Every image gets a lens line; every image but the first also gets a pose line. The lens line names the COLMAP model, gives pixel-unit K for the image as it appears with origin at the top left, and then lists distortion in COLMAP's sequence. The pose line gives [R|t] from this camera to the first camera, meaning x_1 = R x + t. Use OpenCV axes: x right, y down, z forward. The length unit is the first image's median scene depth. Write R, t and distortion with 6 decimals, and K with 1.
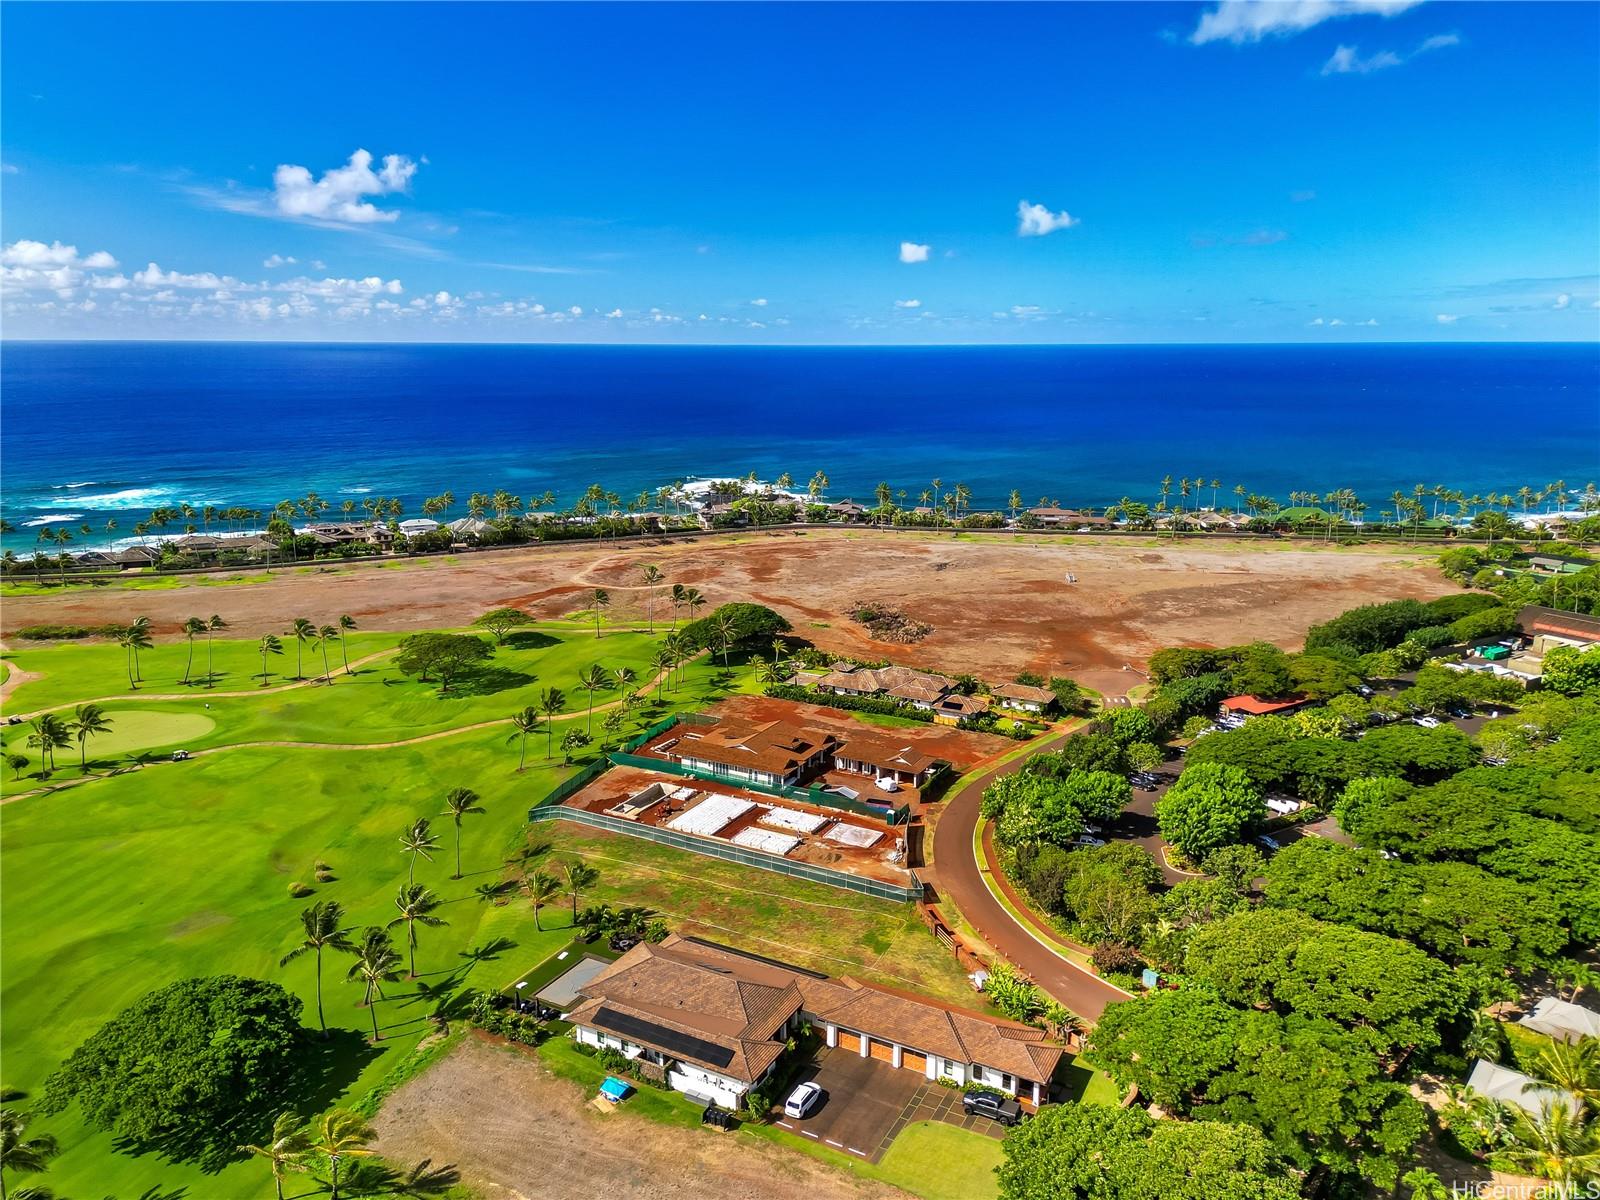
lens RADIAL K [[1135.5, 0, 803.5], [0, 1135.5, 596.8], [0, 0, 1]] dist [0.088087, -0.099691]
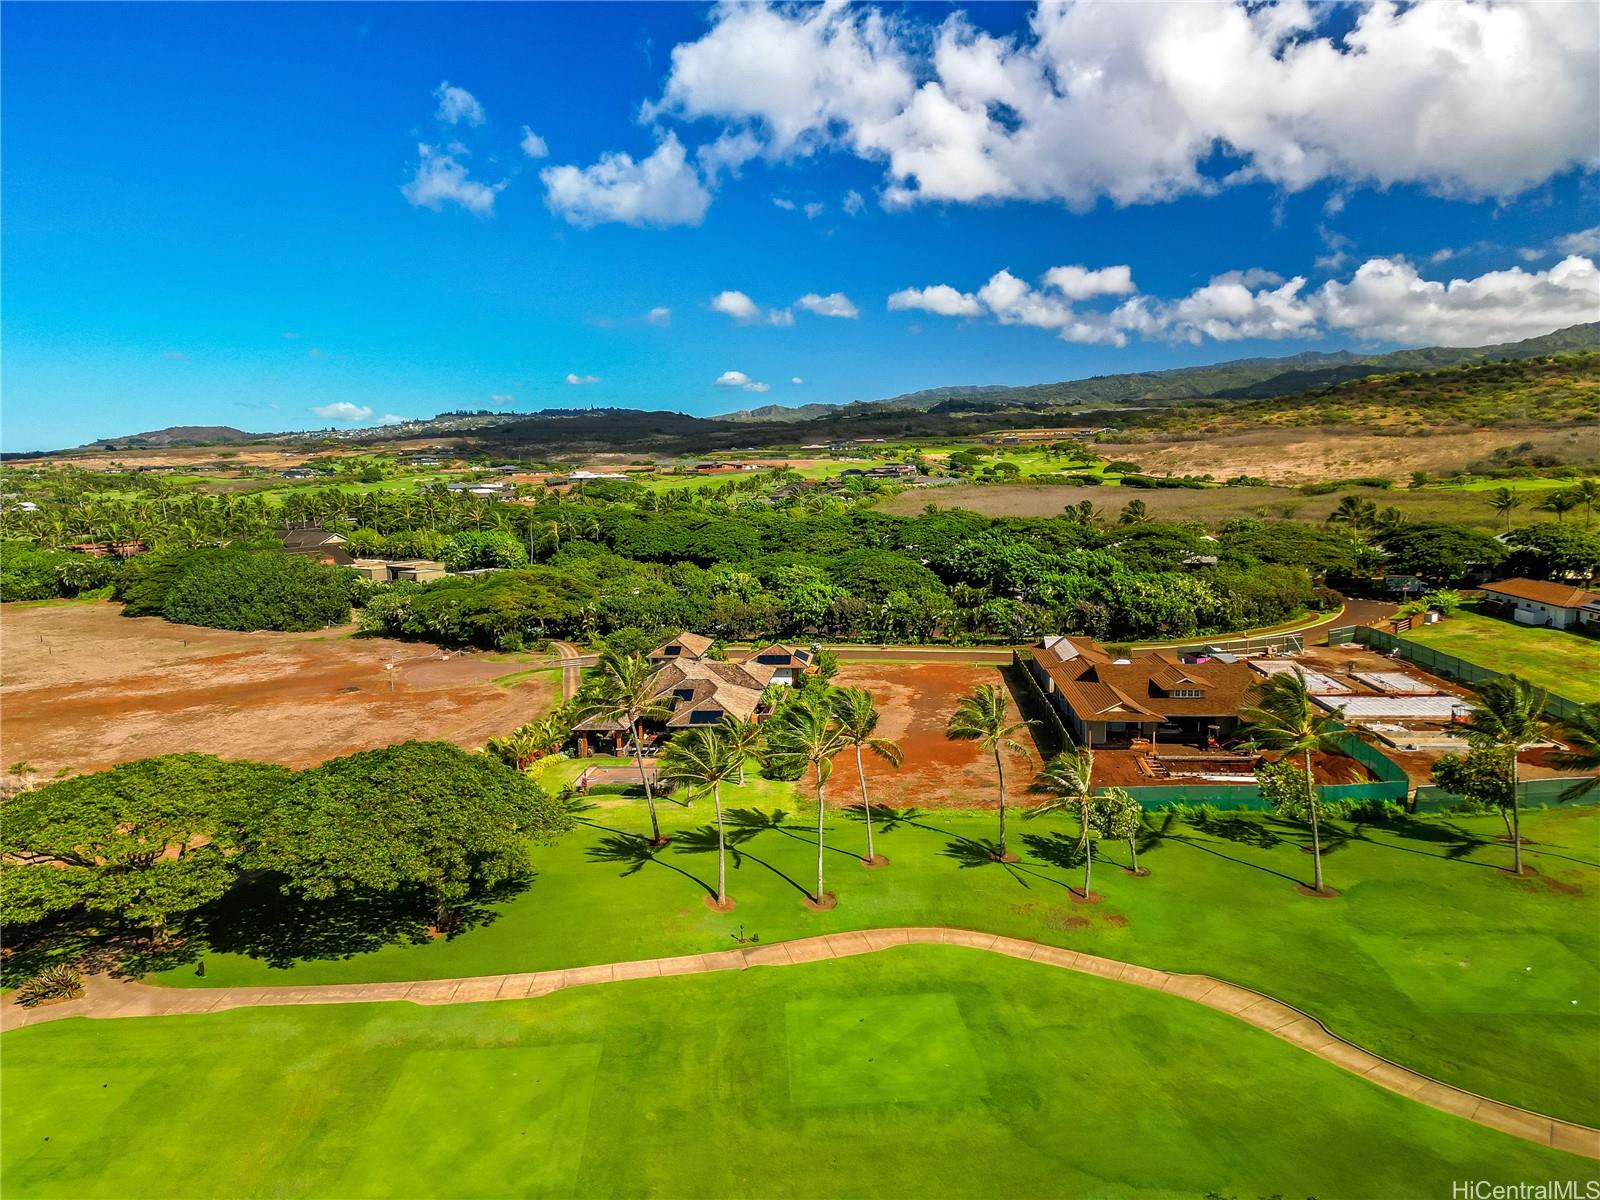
lens RADIAL K [[1109.7, 0, 800.0], [0, 1109.7, 600.0], [0, 0, 1]] dist [0.085005, -0.088116]
pose [[-0.395235, -0.116082, 0.911216, -0.359998], [0.213686, 0.953150, 0.214110, -0.054924], [-0.893380, 0.279338, -0.351913, 1.034667]]
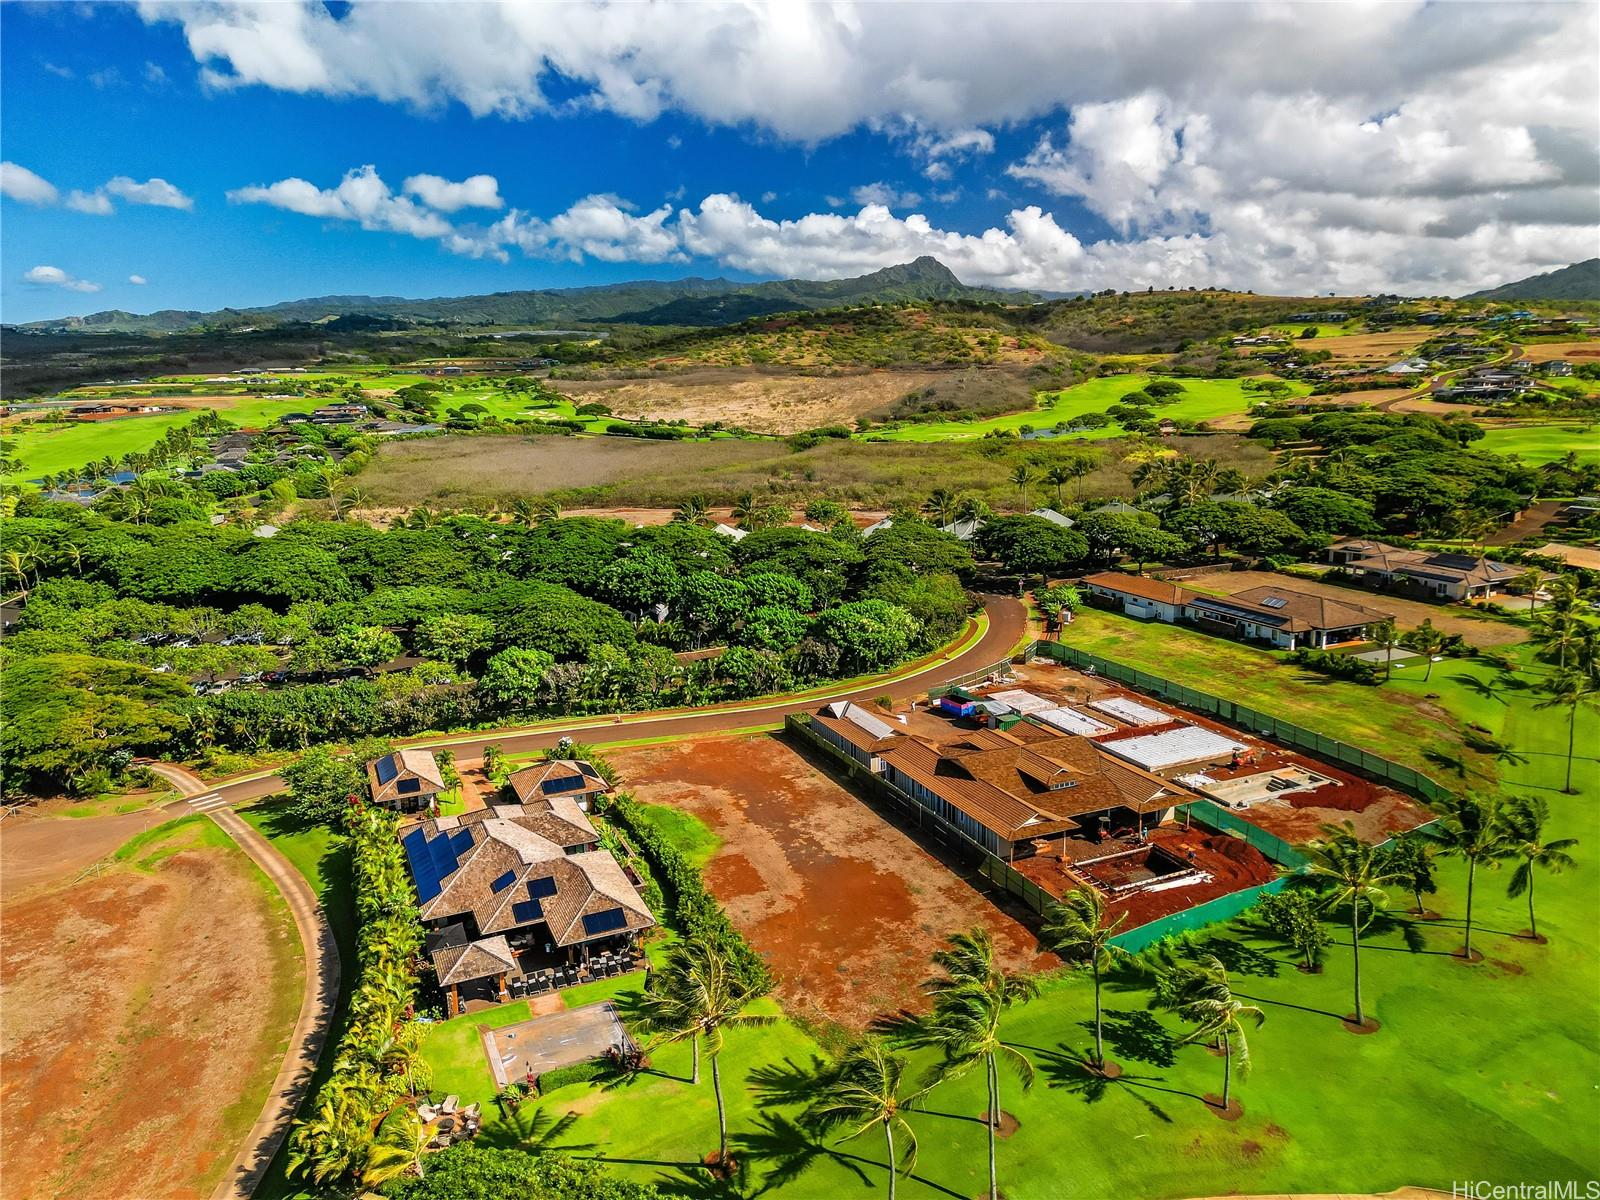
lens RADIAL K [[1109.7, 0, 800.0], [0, 1109.7, 600.0], [0, 0, 1]] dist [0.085005, -0.088116]
pose [[-0.793905, -0.118561, 0.596371, -0.208514], [0.143252, 0.916726, 0.372950, -0.131485], [-0.590926, 0.381518, -0.710809, 1.095419]]
